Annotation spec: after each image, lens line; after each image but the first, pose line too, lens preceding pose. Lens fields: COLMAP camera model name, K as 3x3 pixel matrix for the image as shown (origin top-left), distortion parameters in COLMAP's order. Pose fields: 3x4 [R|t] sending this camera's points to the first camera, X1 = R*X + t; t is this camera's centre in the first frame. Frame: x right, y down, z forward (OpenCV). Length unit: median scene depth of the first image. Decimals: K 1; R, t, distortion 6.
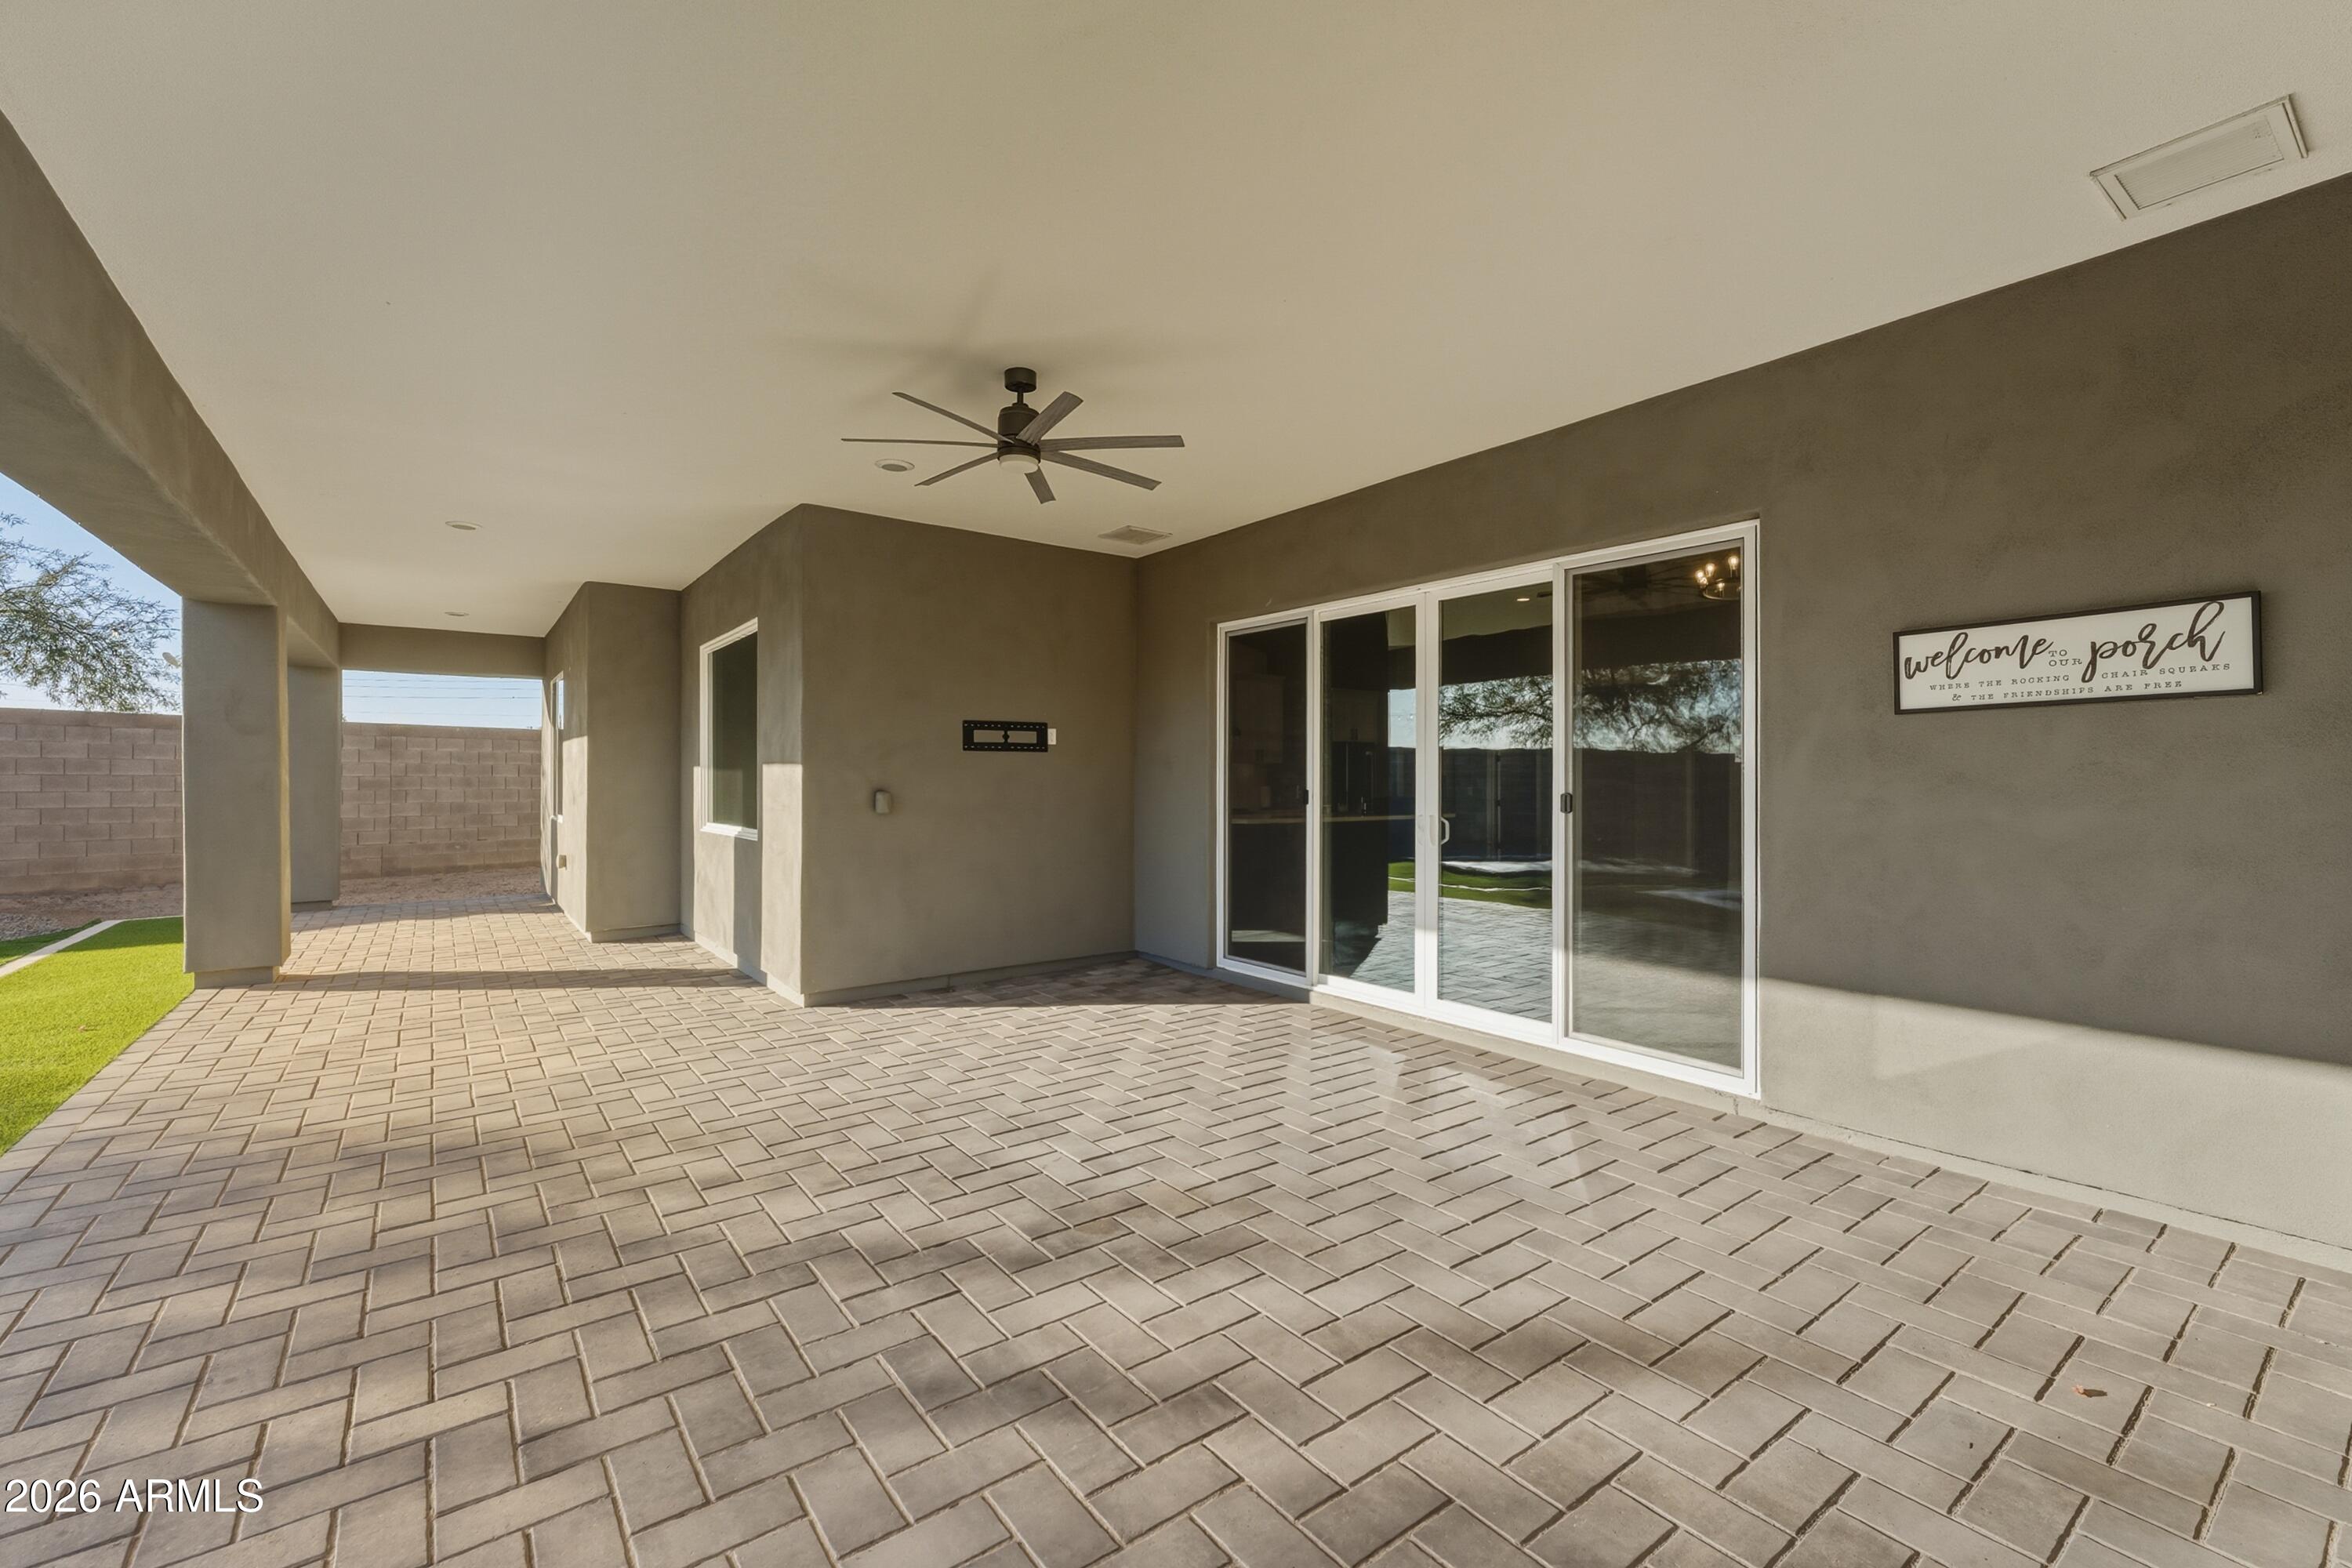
lens RADIAL K [[981.9, 0, 1165.7], [0, 981.9, 778.9], [0, 0, 1]] dist [0.000167, 0.000000]
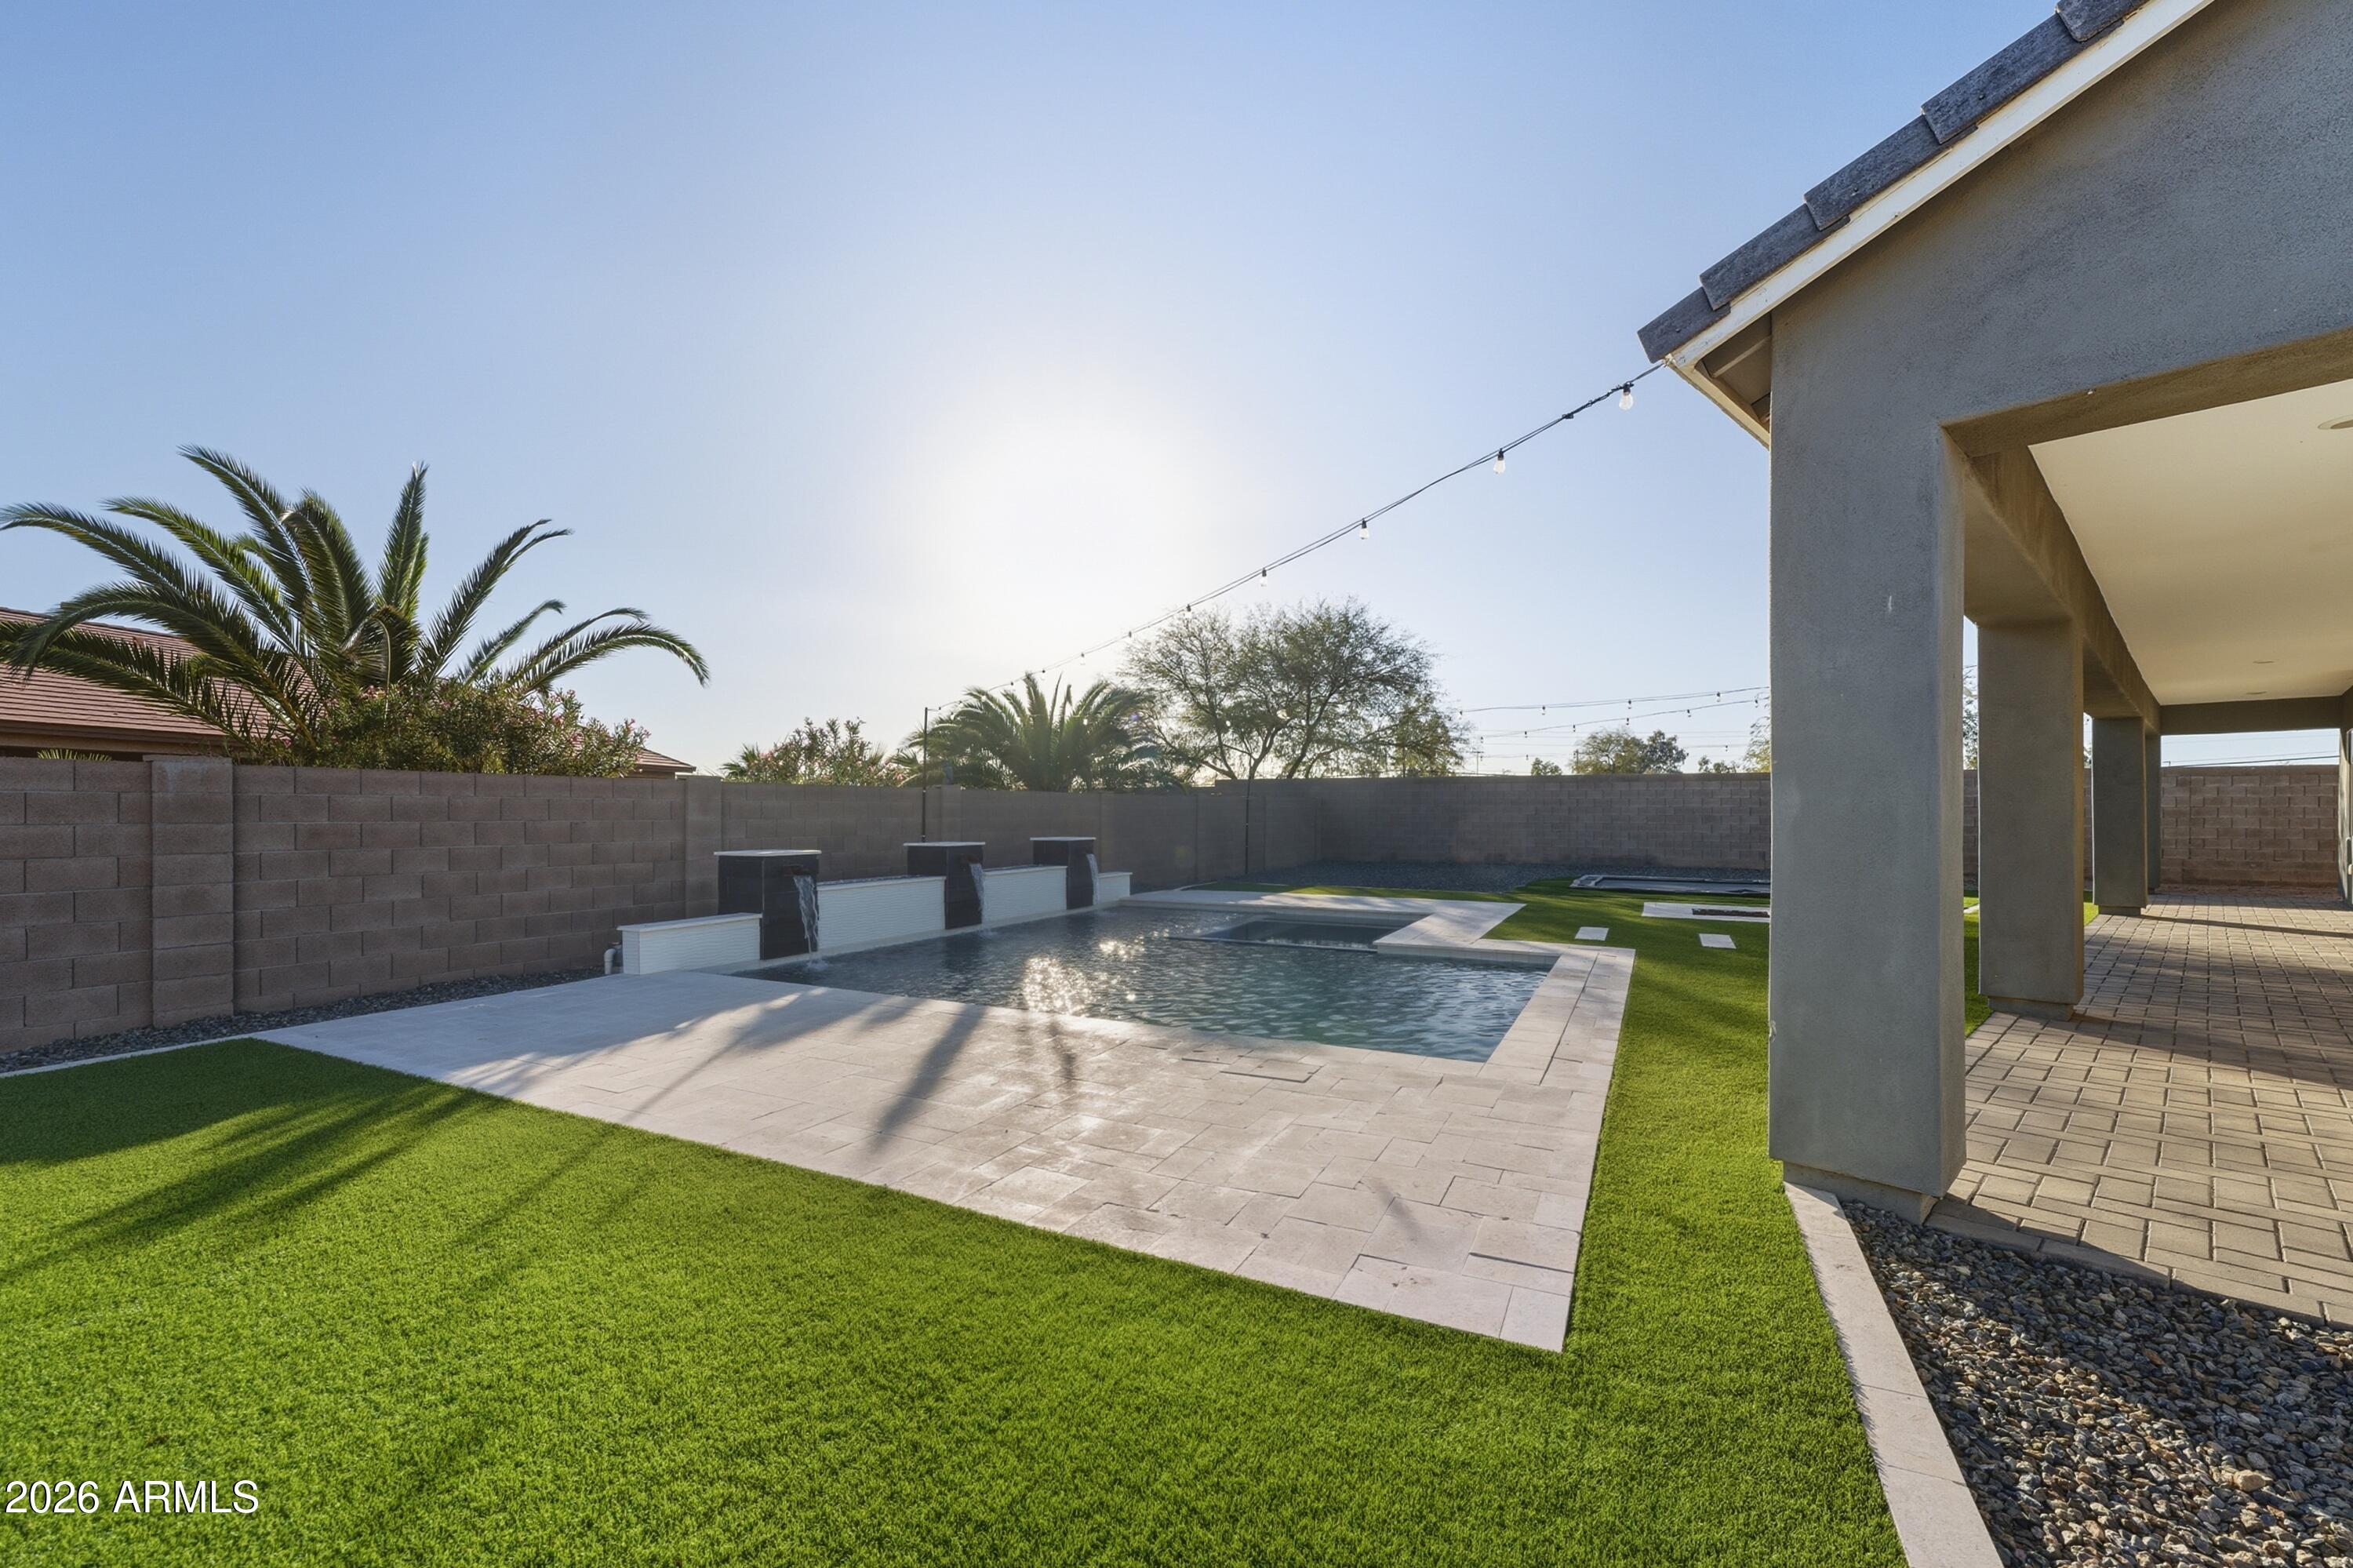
lens RADIAL K [[962.7, 0, 1178.8], [0, 962.7, 813.3], [0, 0, 1]] dist [0.000592, 0.000278]
pose [[0.110636, 0.003070, -0.993856, 0.749901], [-0.000220, 0.999995, 0.003065, 0.004229], [0.993861, -0.000121, 0.110636, -1.072040]]
